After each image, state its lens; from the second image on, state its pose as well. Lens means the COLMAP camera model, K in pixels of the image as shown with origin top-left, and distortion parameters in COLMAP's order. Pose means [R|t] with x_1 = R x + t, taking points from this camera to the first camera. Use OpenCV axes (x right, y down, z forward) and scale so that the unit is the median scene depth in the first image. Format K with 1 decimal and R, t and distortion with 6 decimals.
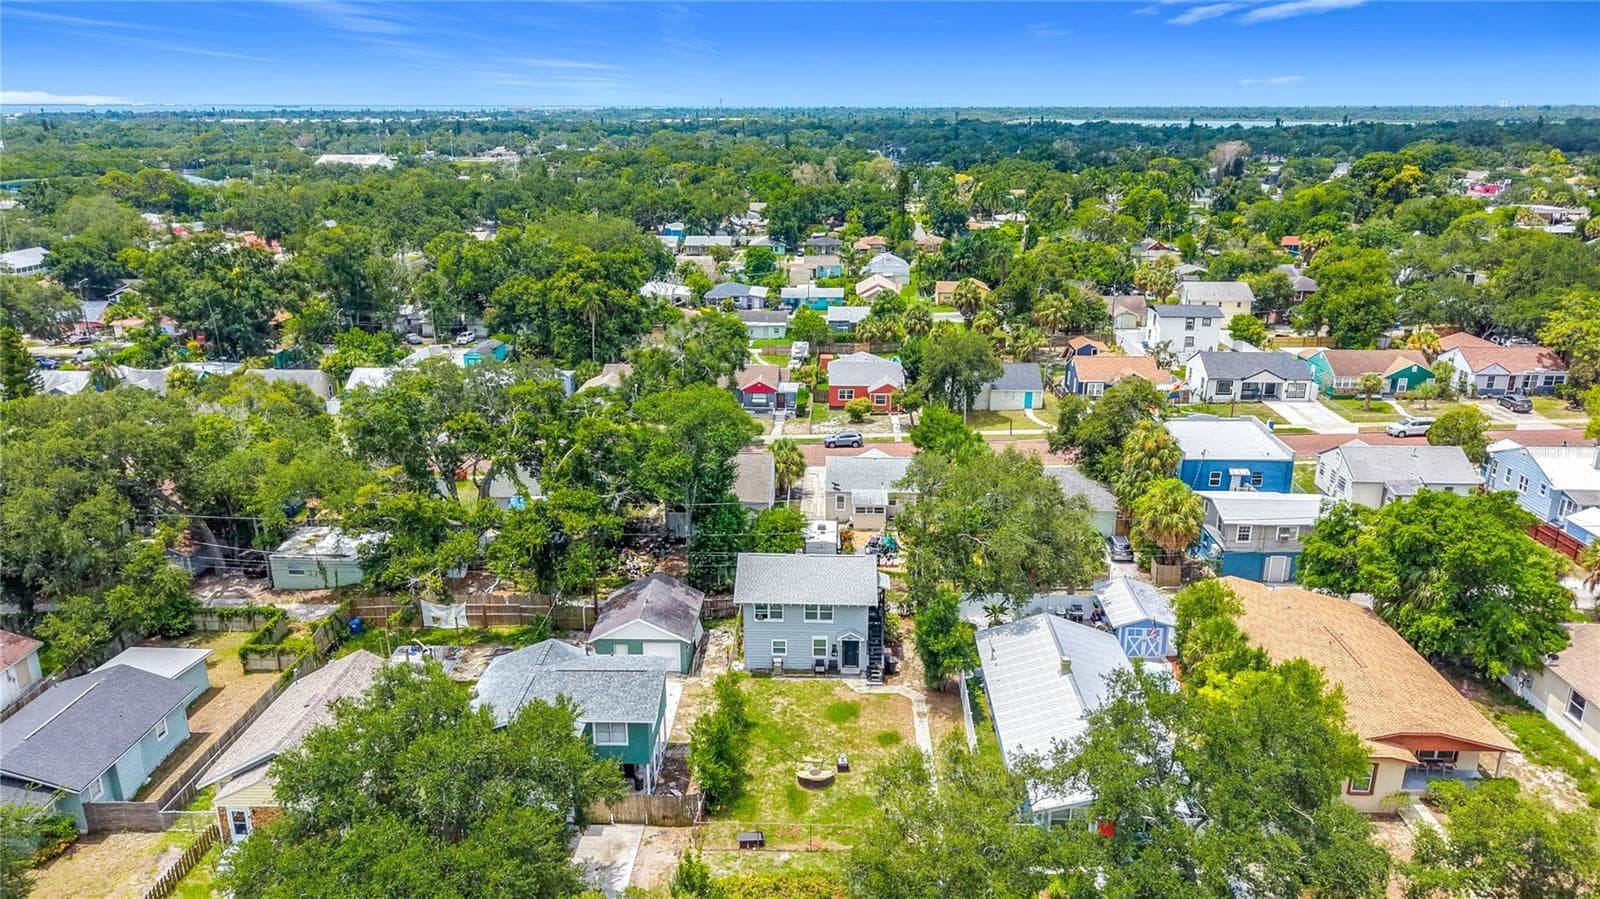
lens RADIAL K [[1077.6, 0, 805.0], [0, 1077.6, 395.5], [0, 0, 1]] dist [0.050571, -0.068467]
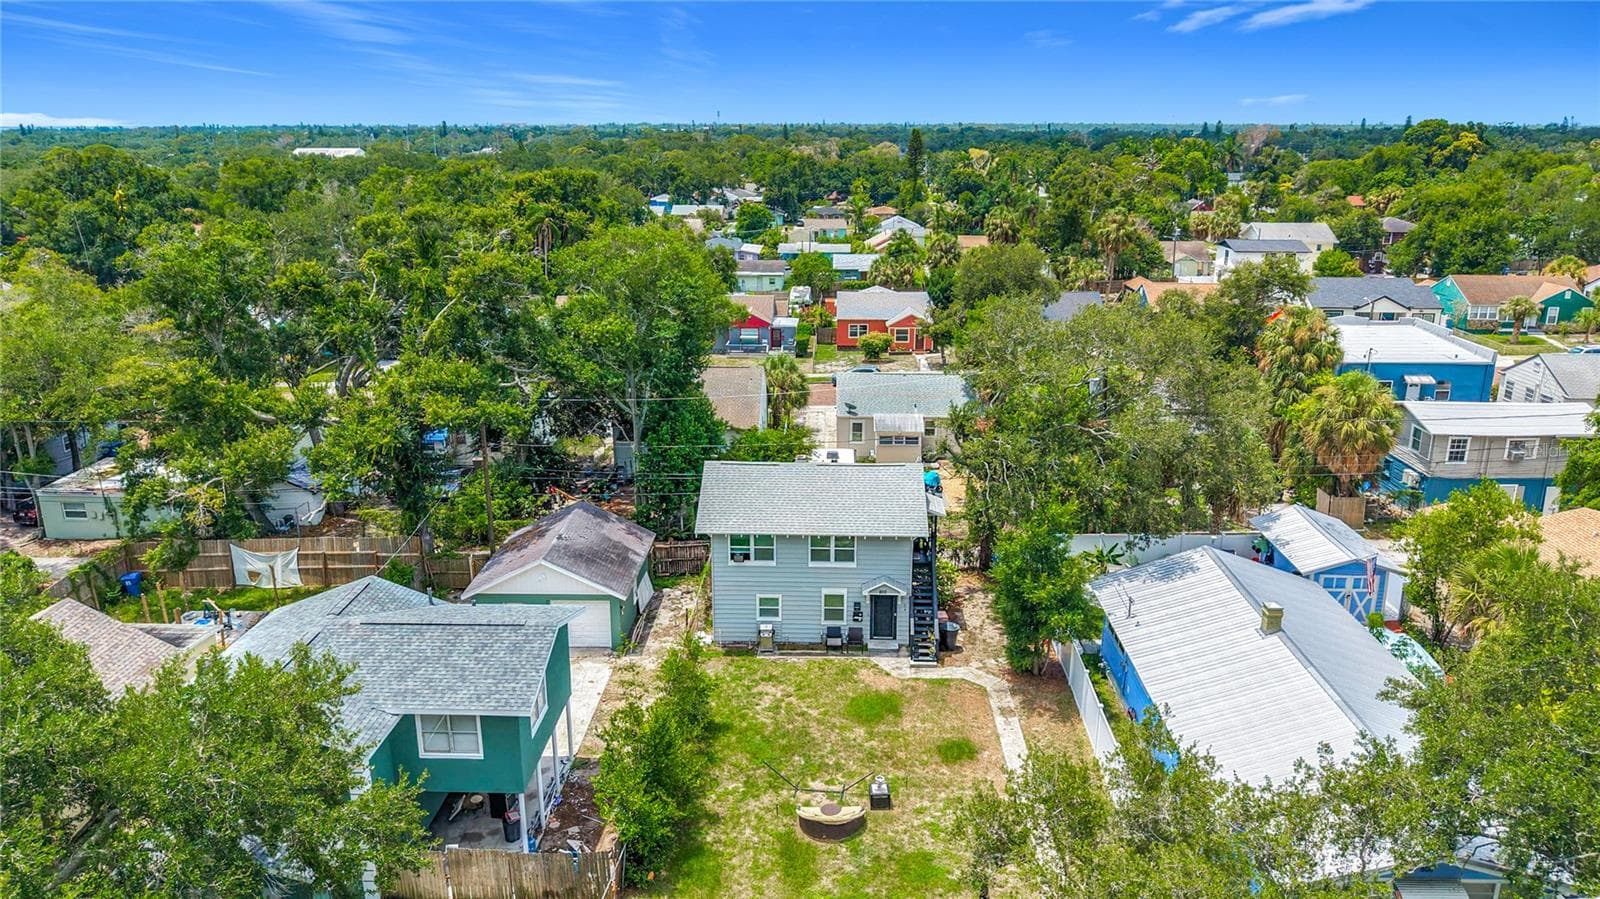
lens RADIAL K [[1100.0, 0, 798.1], [0, 1100.0, 394.5], [0, 0, 1]] dist [-0.004218, -0.006140]
pose [[0.999977, -0.002632, -0.006251, -0.002574], [0.002487, 0.999731, -0.023064, 0.120595], [0.006310, 0.023048, 0.999714, 0.351239]]
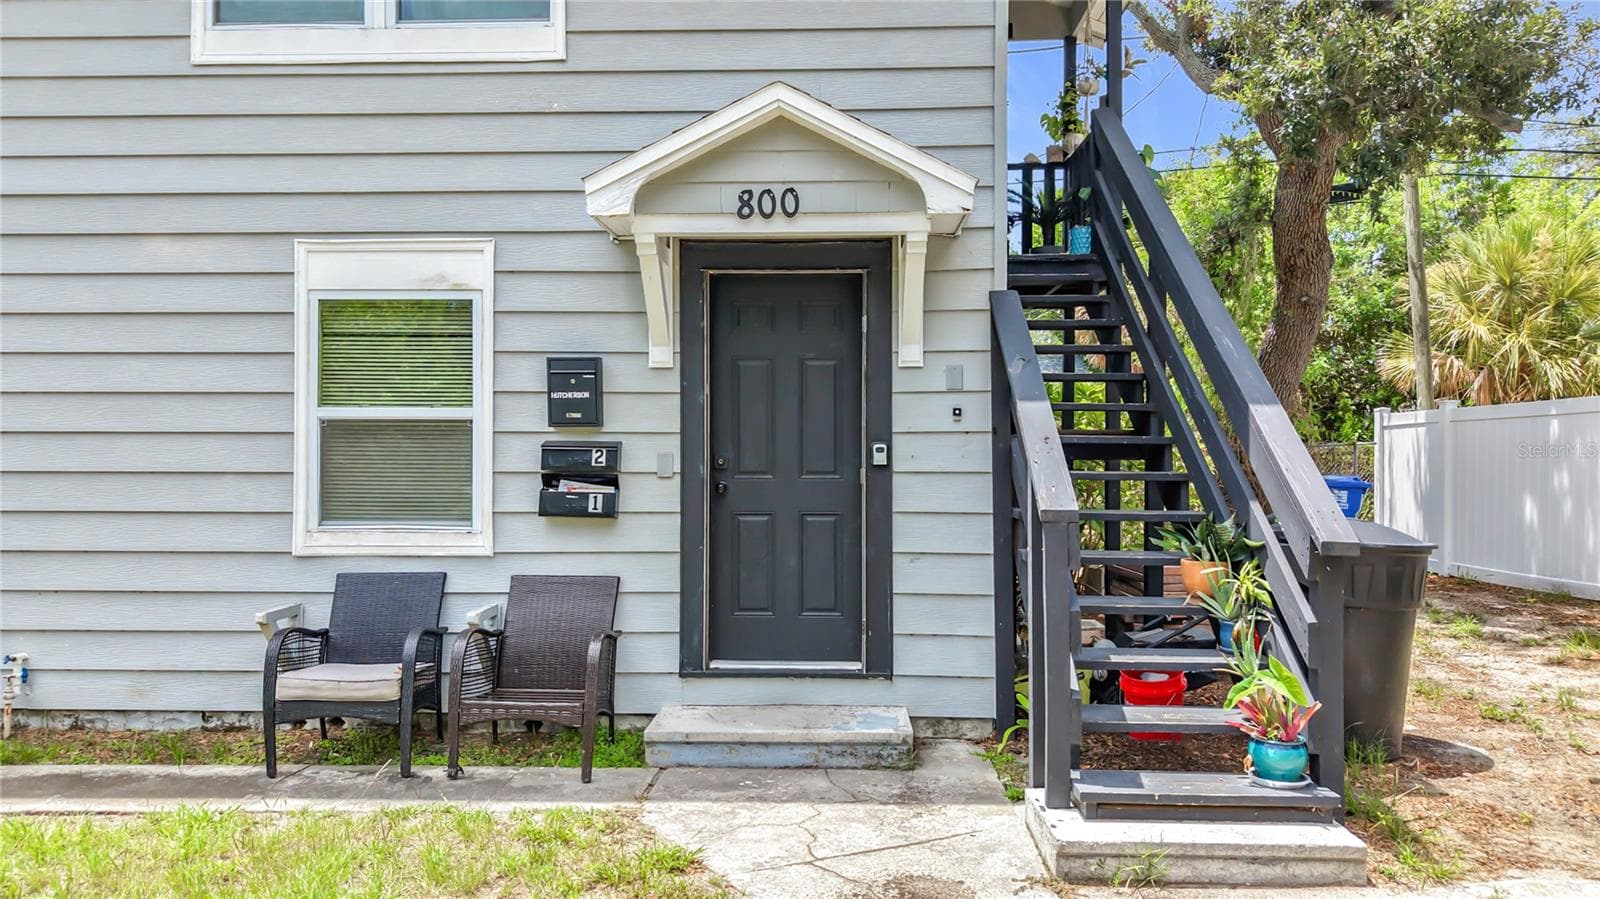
lens RADIAL K [[1055.2, 0, 802.0], [0, 1055.2, 455.4], [0, 0, 1]] dist [0.053422, -0.069161]
pose [[0.999997, -0.001982, -0.001058, 0.041645], [0.001639, 0.965724, -0.259567, 0.246758], [0.001536, 0.259564, 0.965725, 0.890973]]
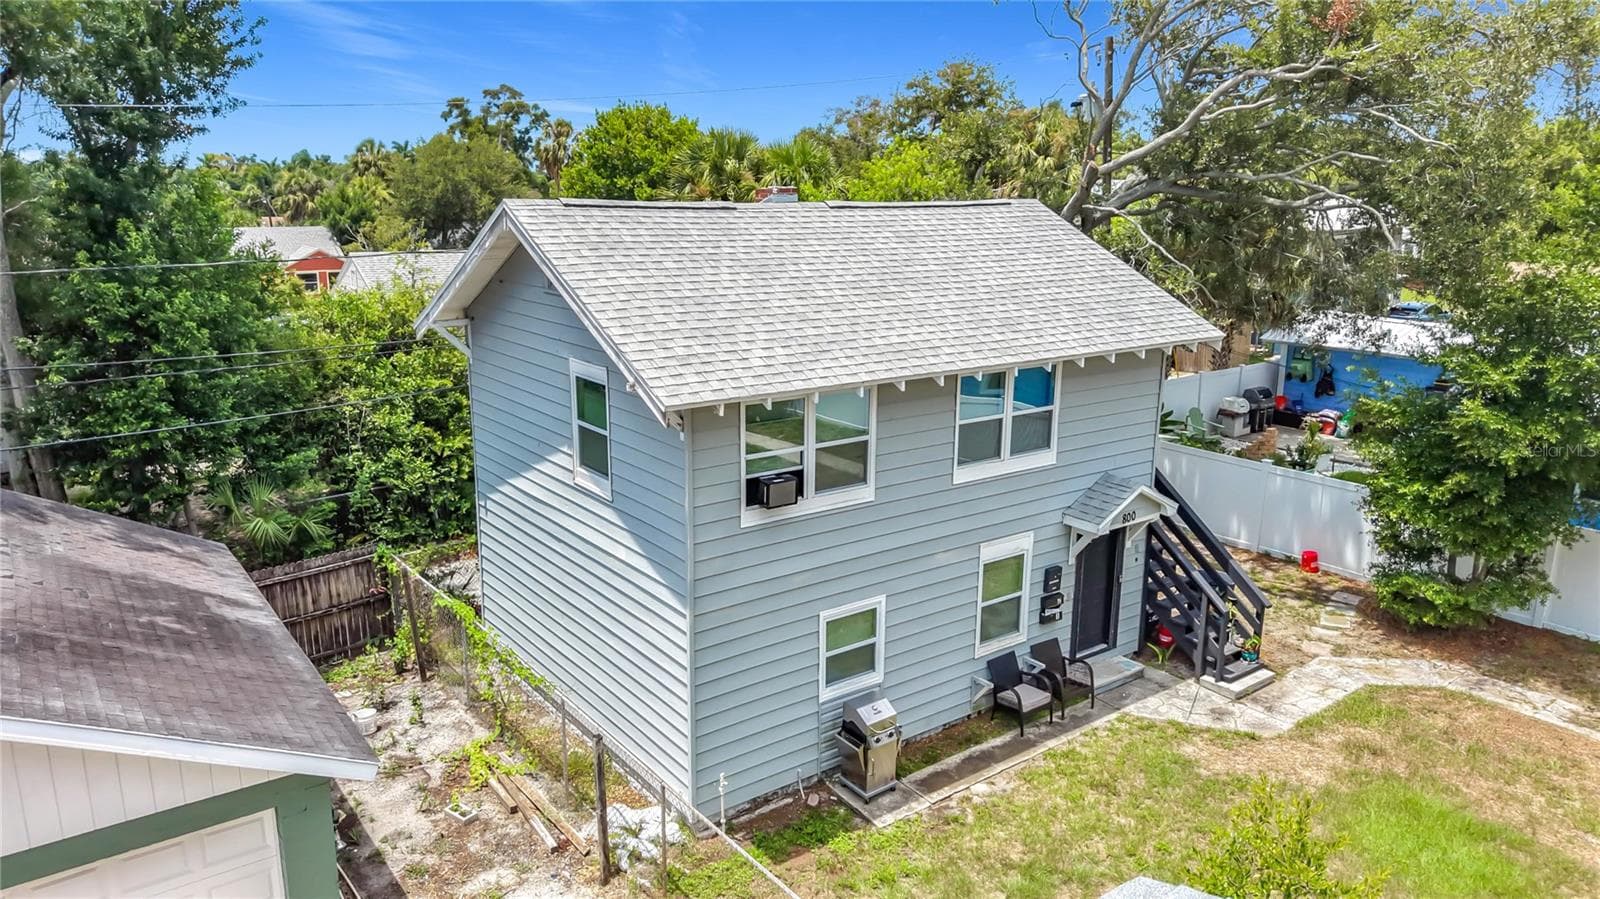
lens RADIAL K [[1080.4, 0, 786.8], [0, 1080.4, 442.3], [0, 0, 1]] dist [0.052643, -0.068579]
pose [[0.786350, -0.139618, 0.601798, -0.134920], [0.156276, 0.987400, 0.024878, 0.184681], [-0.597689, 0.074484, 0.798261, 0.823280]]
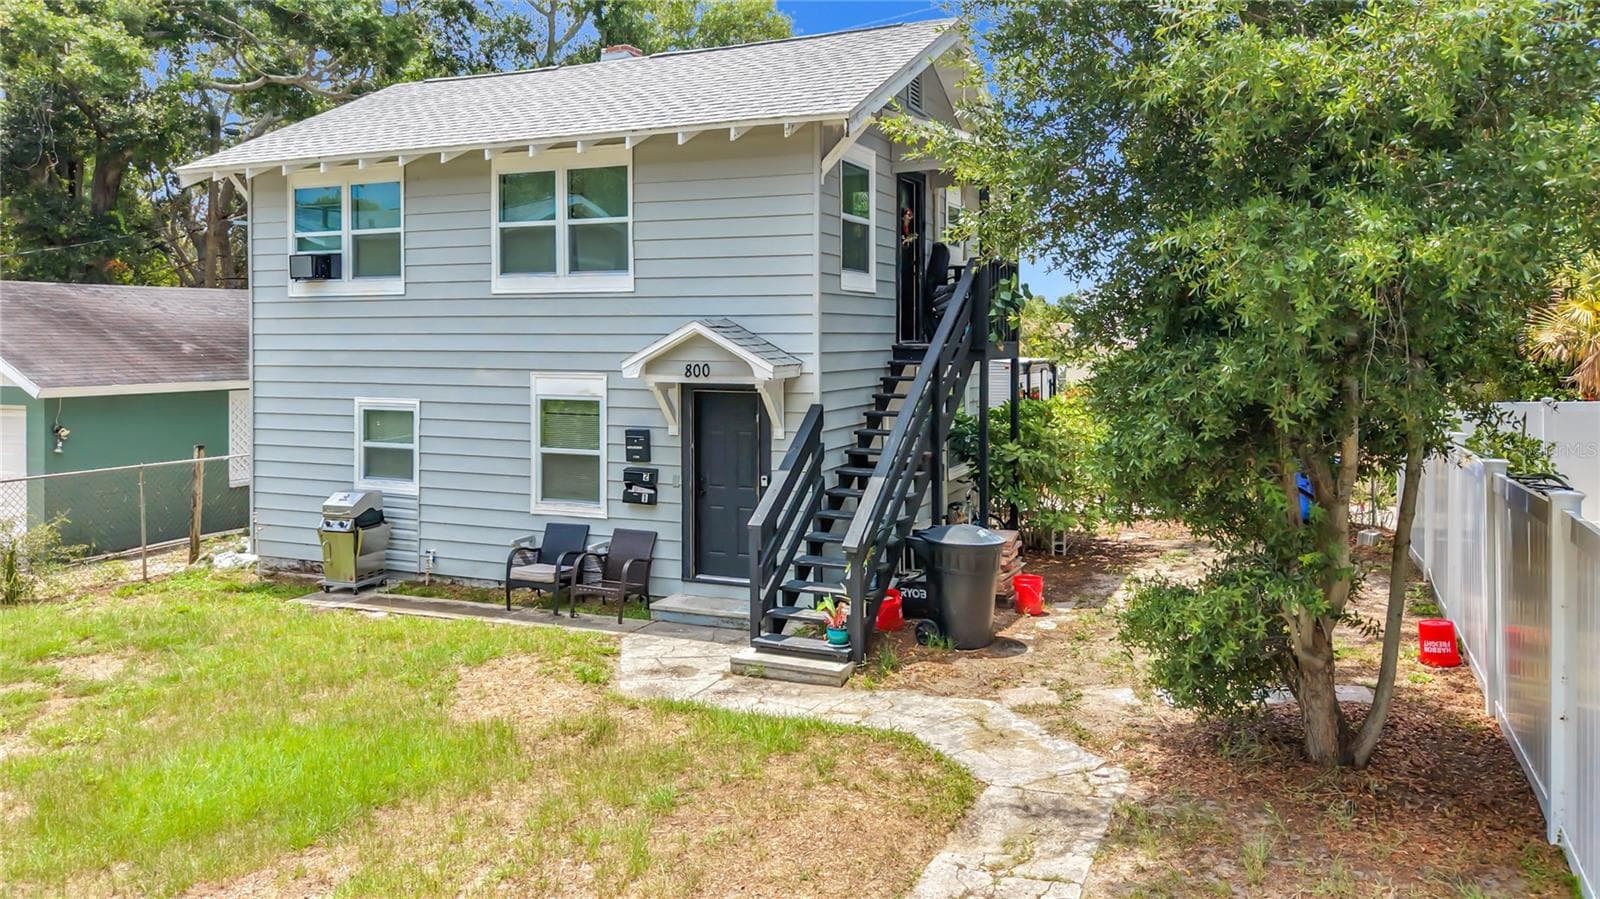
lens RADIAL K [[1097.4, 0, 837.2], [0, 1097.4, 360.9], [0, 0, 1]] dist [0.104479, -0.182824]
pose [[0.932033, 0.004357, -0.362348, 0.112730], [-0.091401, 0.970424, -0.223434, 0.245242], [0.350657, 0.241367, 0.904865, 0.819586]]
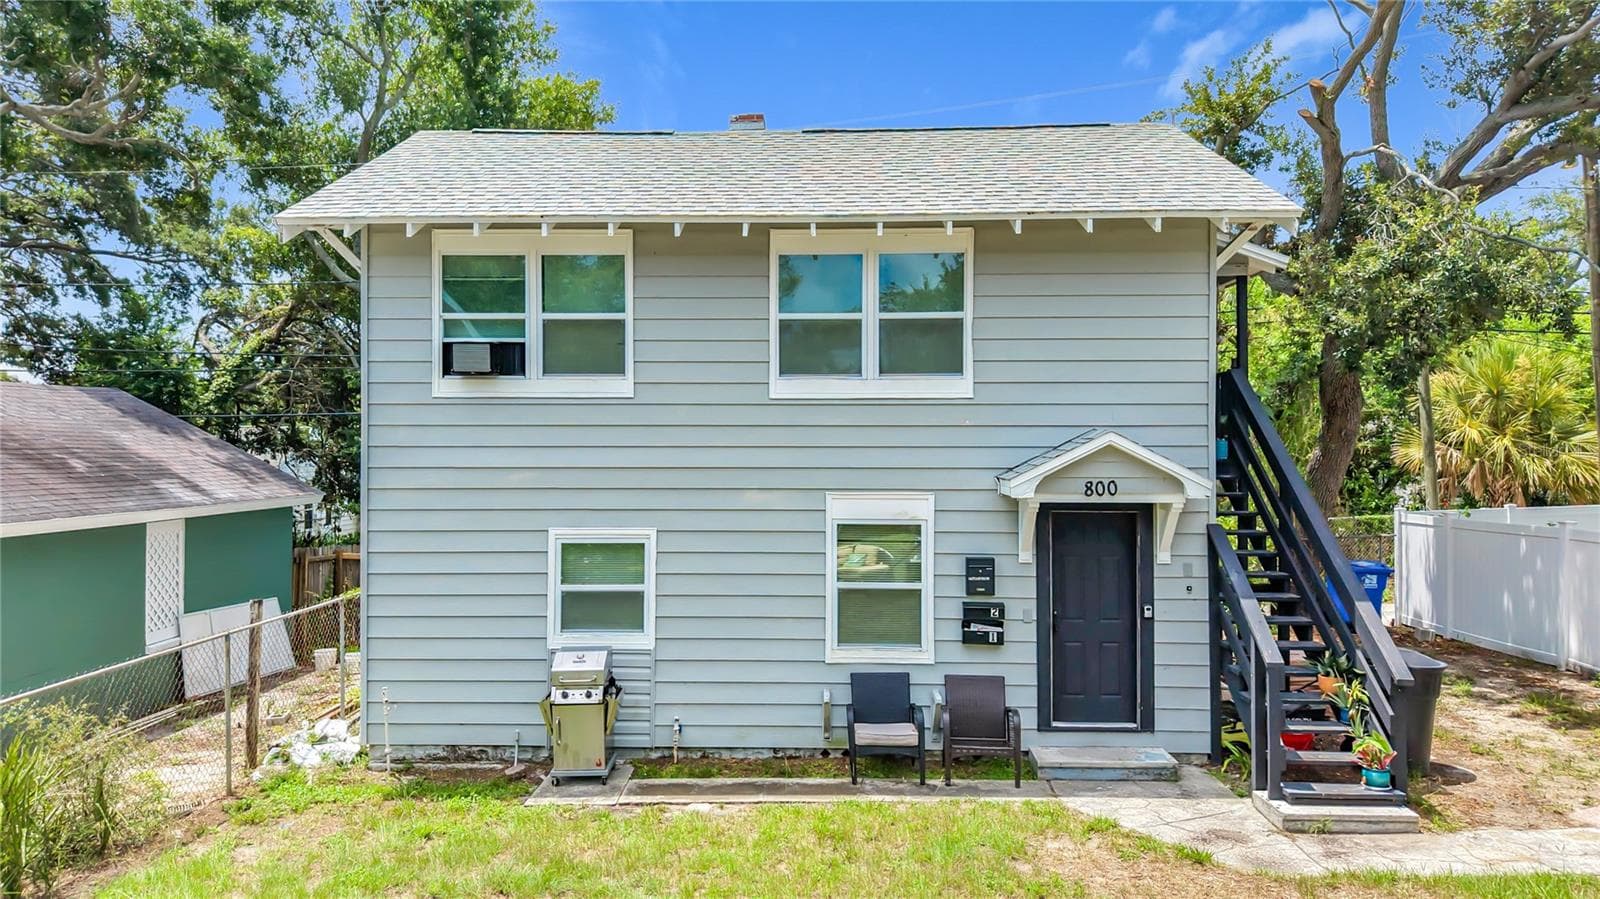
lens RADIAL K [[1080.4, 0, 786.8], [0, 1080.4, 442.3], [0, 0, 1]] dist [0.052643, -0.068579]
pose [[0.999996, -0.002664, 0.000569, 0.001134], [0.002719, 0.963476, -0.267782, 0.244123], [0.000165, 0.267782, 0.963479, 0.822000]]
